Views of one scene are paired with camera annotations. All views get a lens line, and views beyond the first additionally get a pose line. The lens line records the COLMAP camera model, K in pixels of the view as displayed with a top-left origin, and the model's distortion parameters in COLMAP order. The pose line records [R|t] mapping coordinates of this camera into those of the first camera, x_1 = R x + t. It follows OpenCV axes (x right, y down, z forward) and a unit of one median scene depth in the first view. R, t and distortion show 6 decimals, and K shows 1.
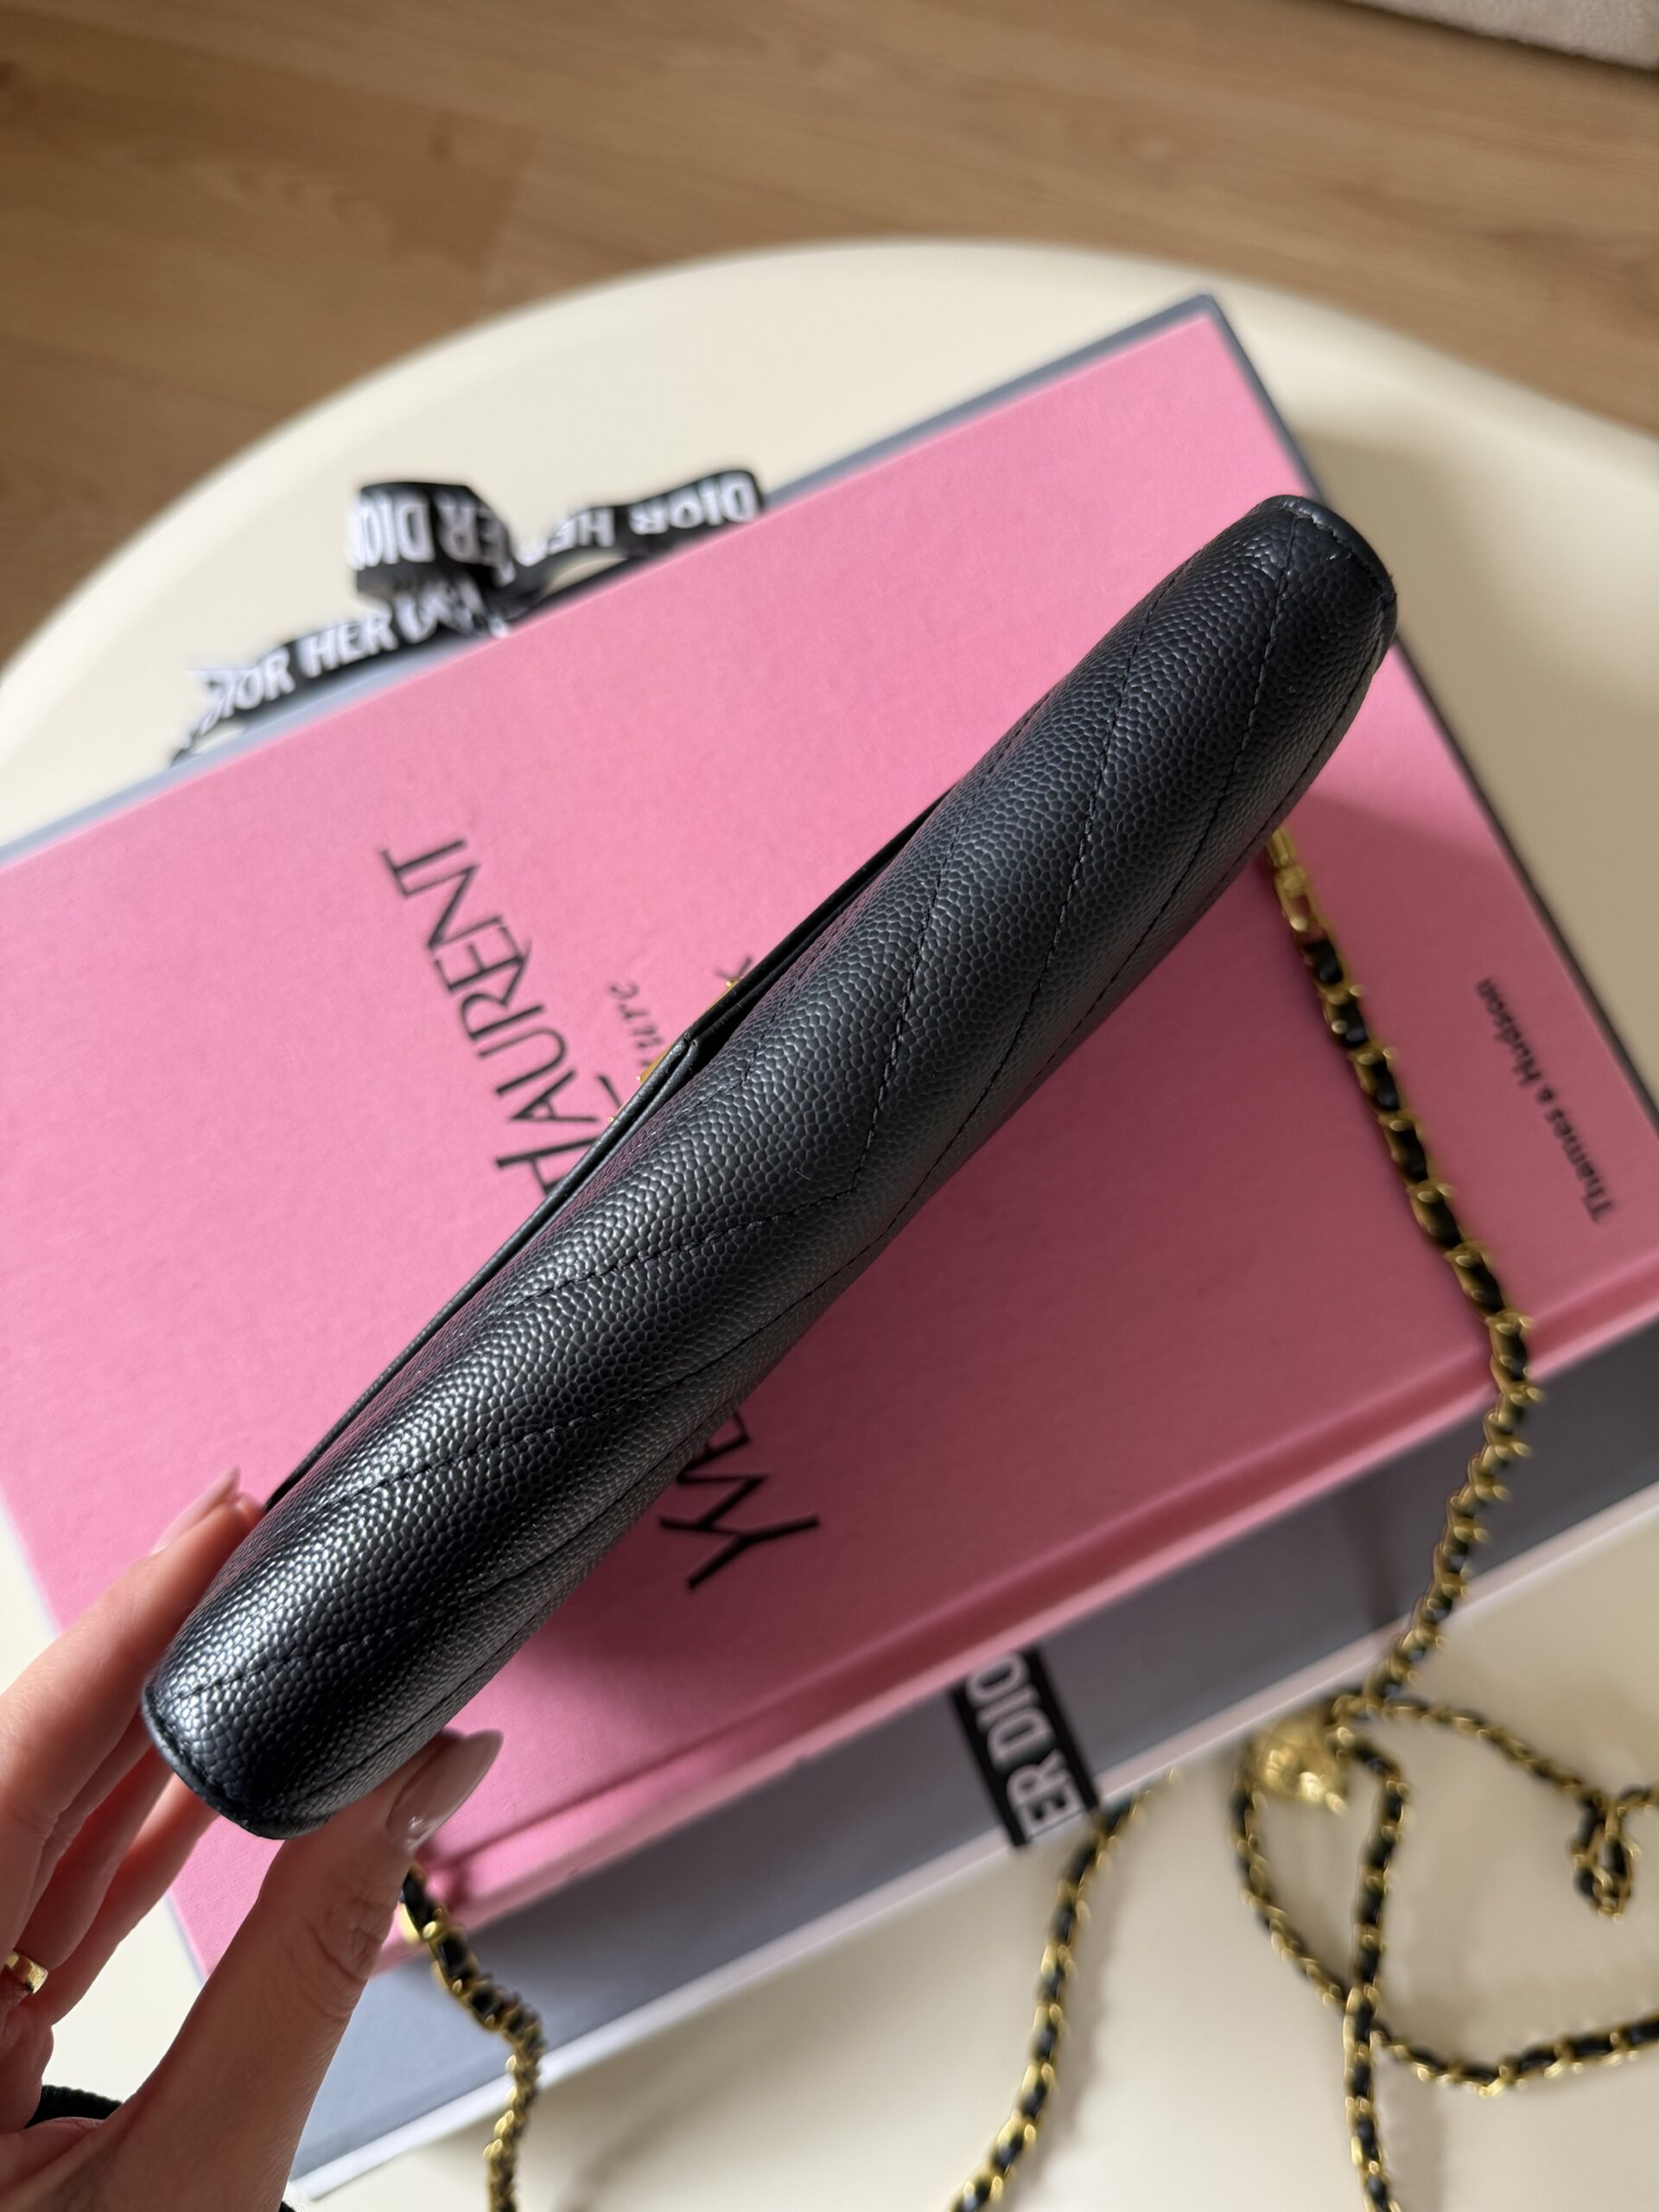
lens RADIAL K [[1540.8, 0, 822.7], [0, 1540.8, 1111.6], [0, 0, 1]] dist [0.025485, -0.169948]
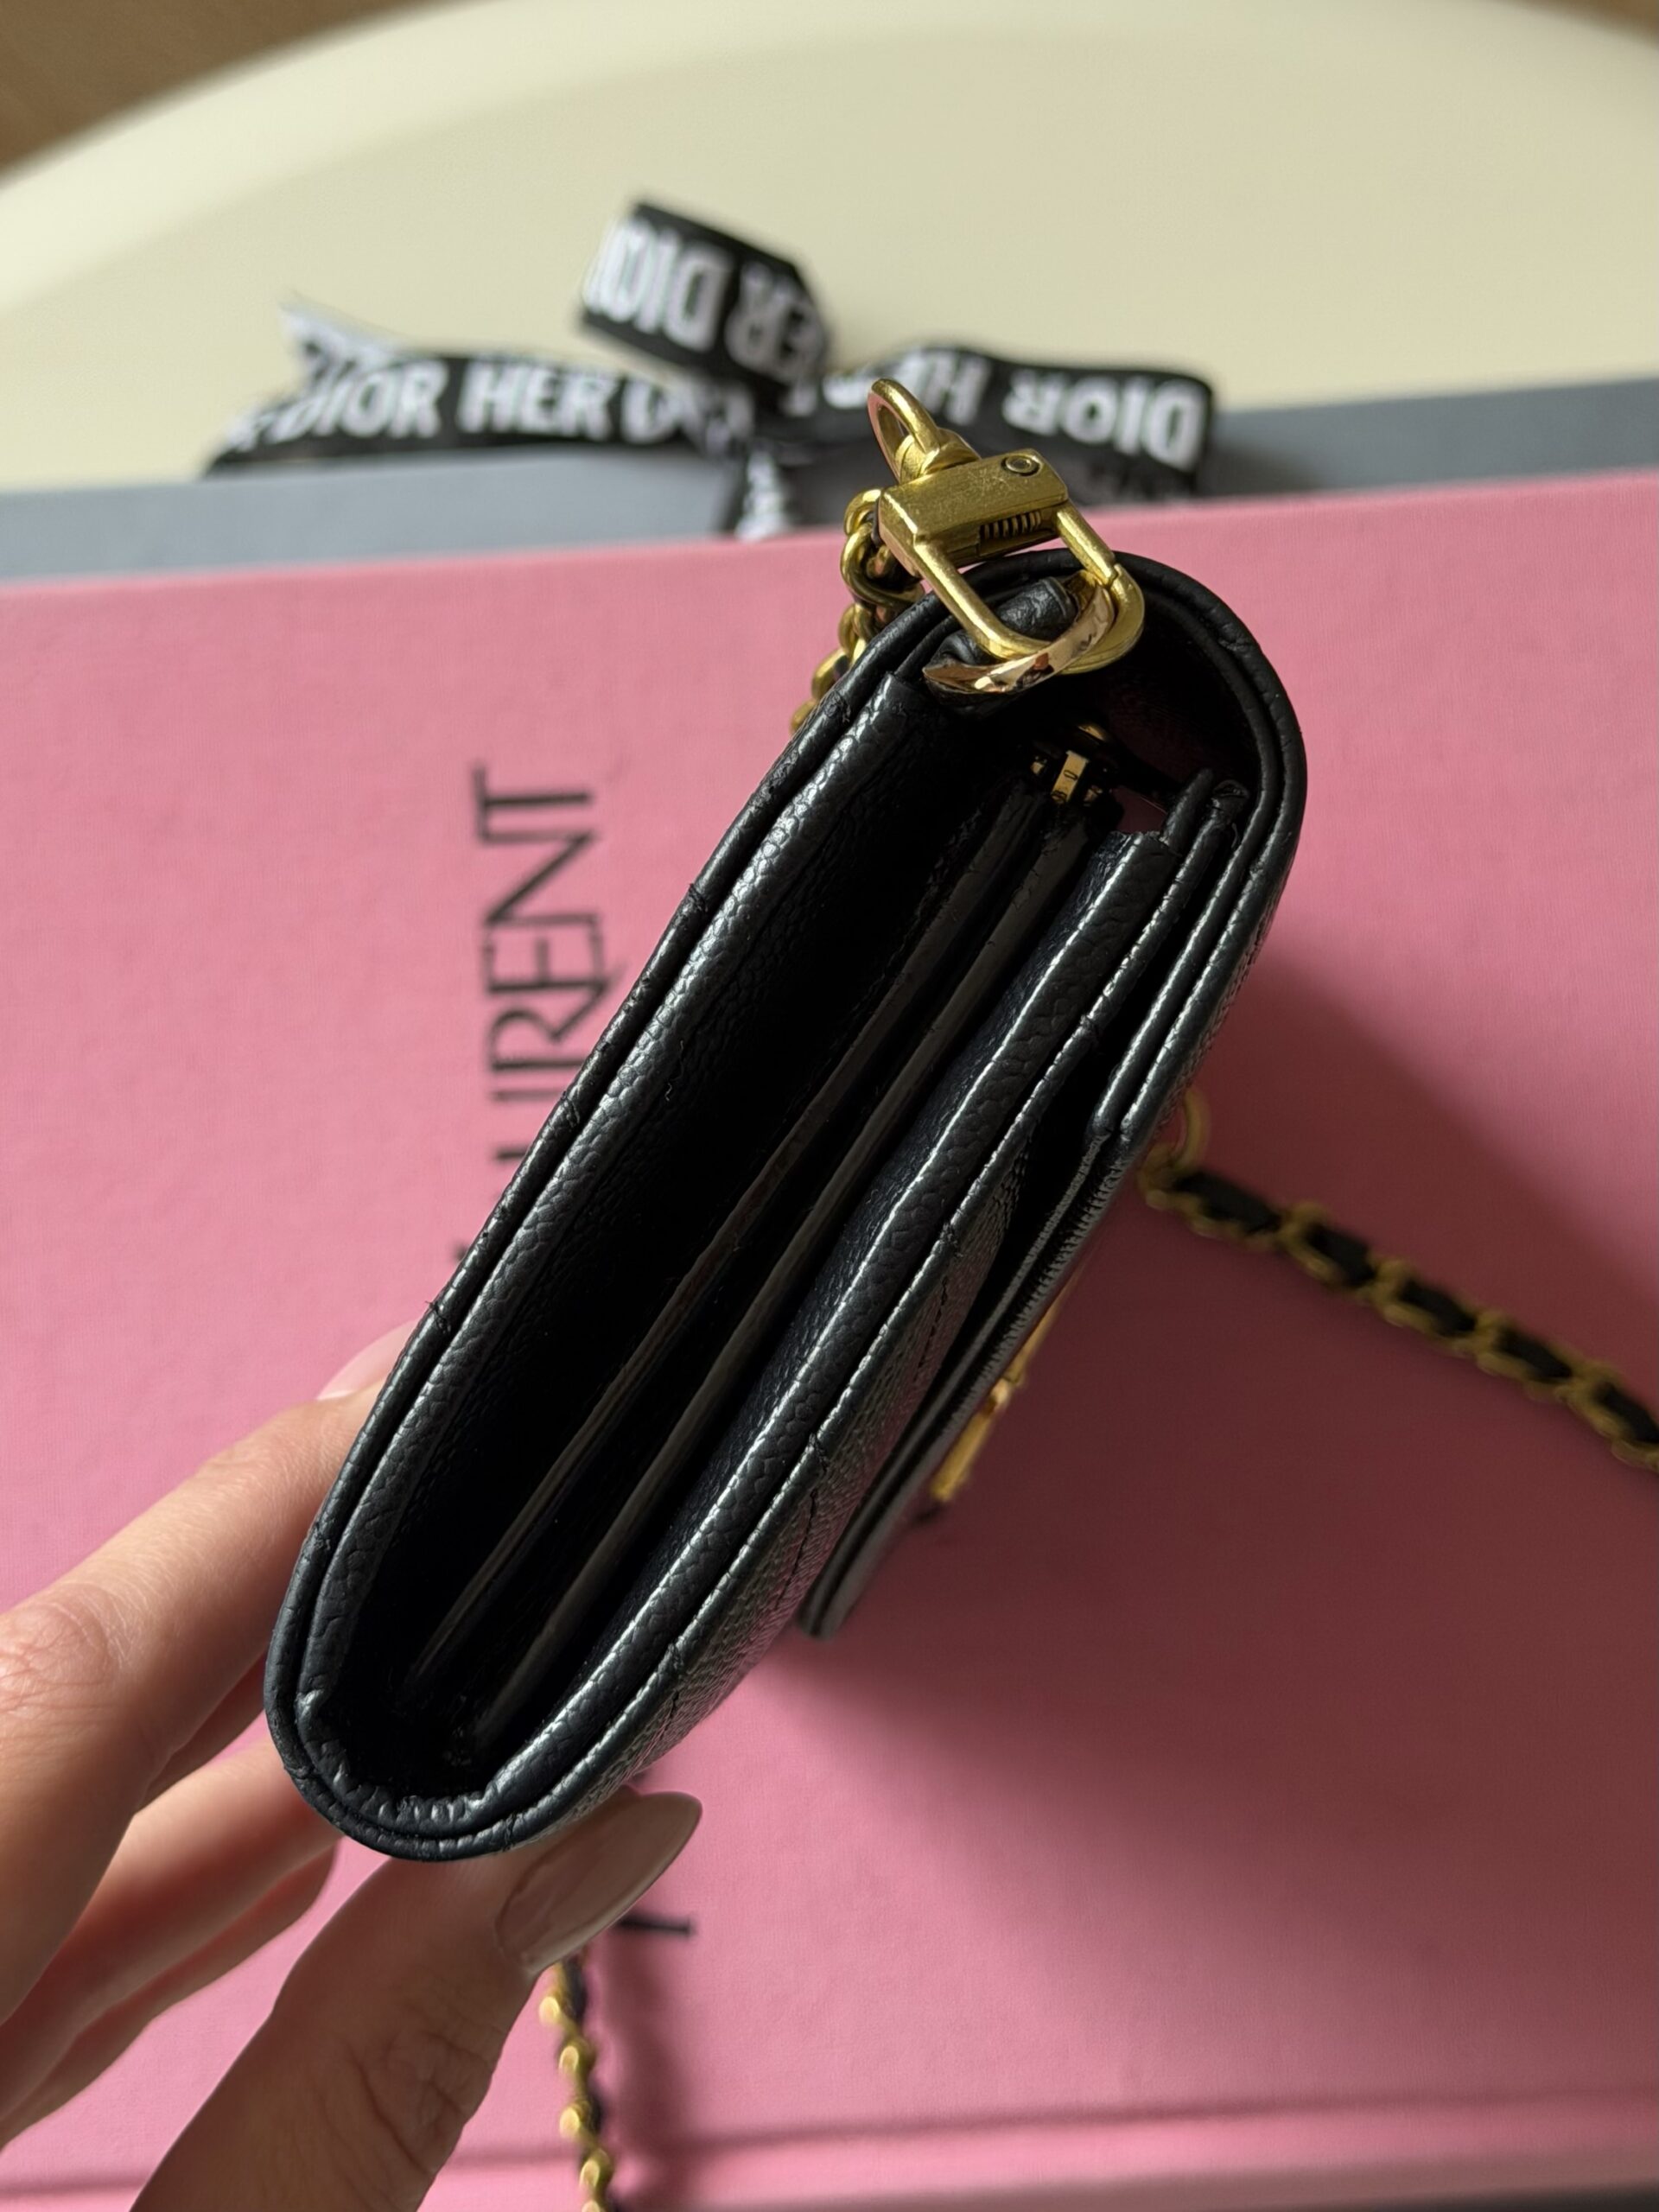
lens RADIAL K [[3547.4, 0, 823.9], [0, 3547.4, 935.4], [0, 0, 1]] dist [-0.105246, -0.005667]
pose [[0.924765, 0.367050, -0.100420, 0.038700], [-0.373924, 0.925469, -0.060731, -0.052876], [0.070644, 0.093711, 0.993090, -0.482641]]
